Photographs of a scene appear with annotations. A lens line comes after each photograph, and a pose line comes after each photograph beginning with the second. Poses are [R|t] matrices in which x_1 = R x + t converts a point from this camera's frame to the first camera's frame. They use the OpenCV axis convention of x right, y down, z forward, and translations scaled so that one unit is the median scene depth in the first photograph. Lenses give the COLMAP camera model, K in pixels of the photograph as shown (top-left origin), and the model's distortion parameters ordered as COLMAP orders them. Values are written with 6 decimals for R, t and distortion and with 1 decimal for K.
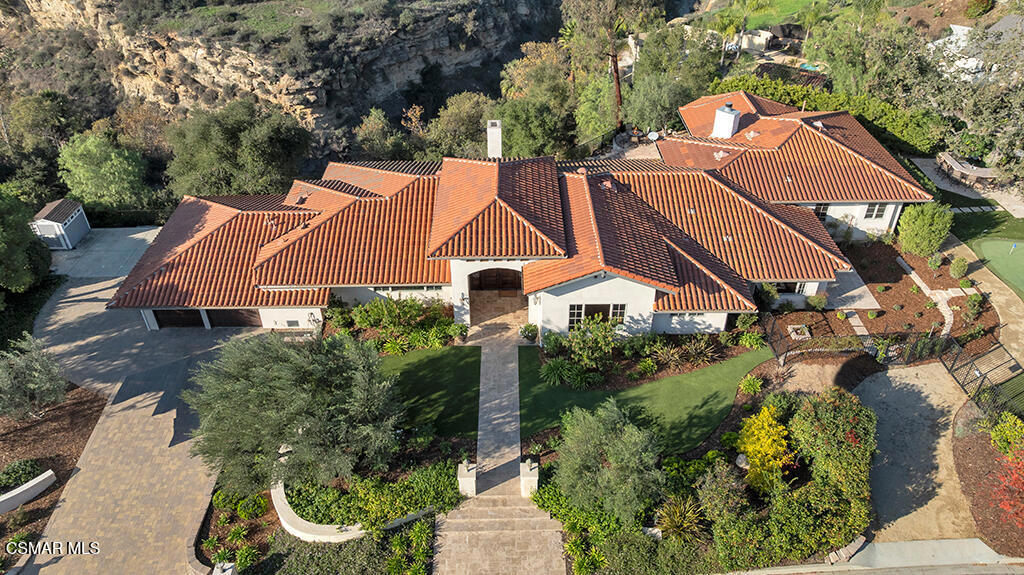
lens RADIAL K [[723.0, 0, 513.0], [0, 723.0, 284.6], [0, 0, 1]] dist [-0.031464, 0.033044]
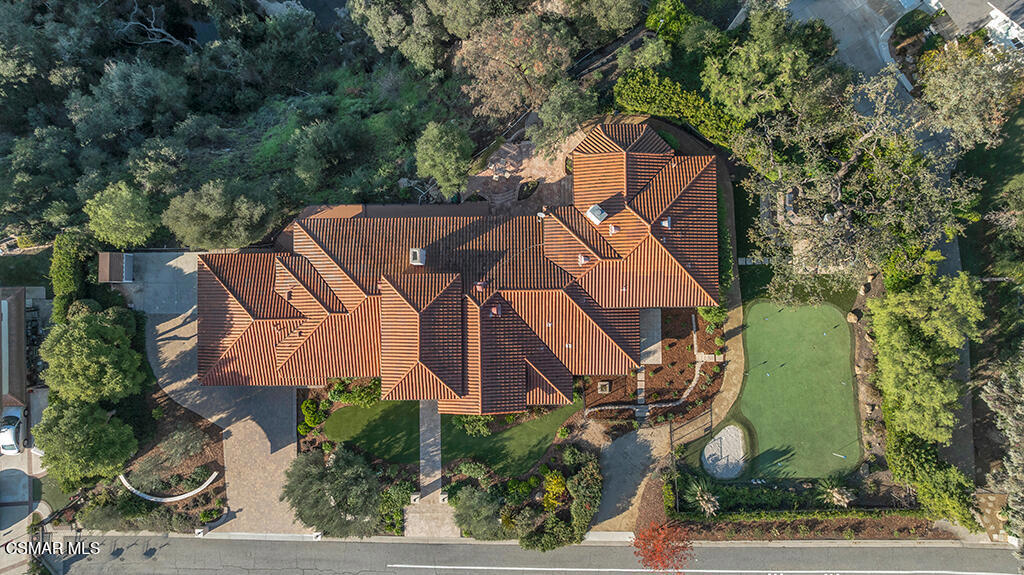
lens RADIAL K [[723.0, 0, 513.0], [0, 723.0, 284.6], [0, 0, 1]] dist [-0.031464, 0.033044]
pose [[0.999980, 0.000212, -0.006363, 0.167181], [0.004878, 0.616827, 0.787084, -1.258049], [0.004092, -0.787099, 0.616813, 0.112336]]
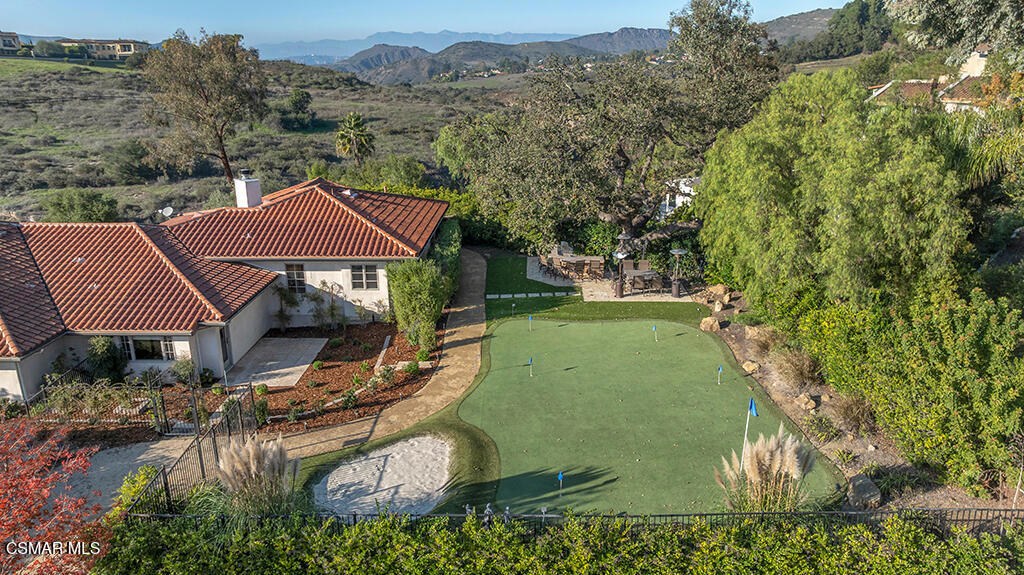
lens RADIAL K [[723.0, 0, 513.0], [0, 723.0, 284.6], [0, 0, 1]] dist [-0.031464, 0.033044]
pose [[0.999302, 0.009617, -0.036110, 0.685965], [-0.020994, 0.943883, -0.329613, 0.153366], [0.030913, 0.330141, 0.943425, 0.279870]]
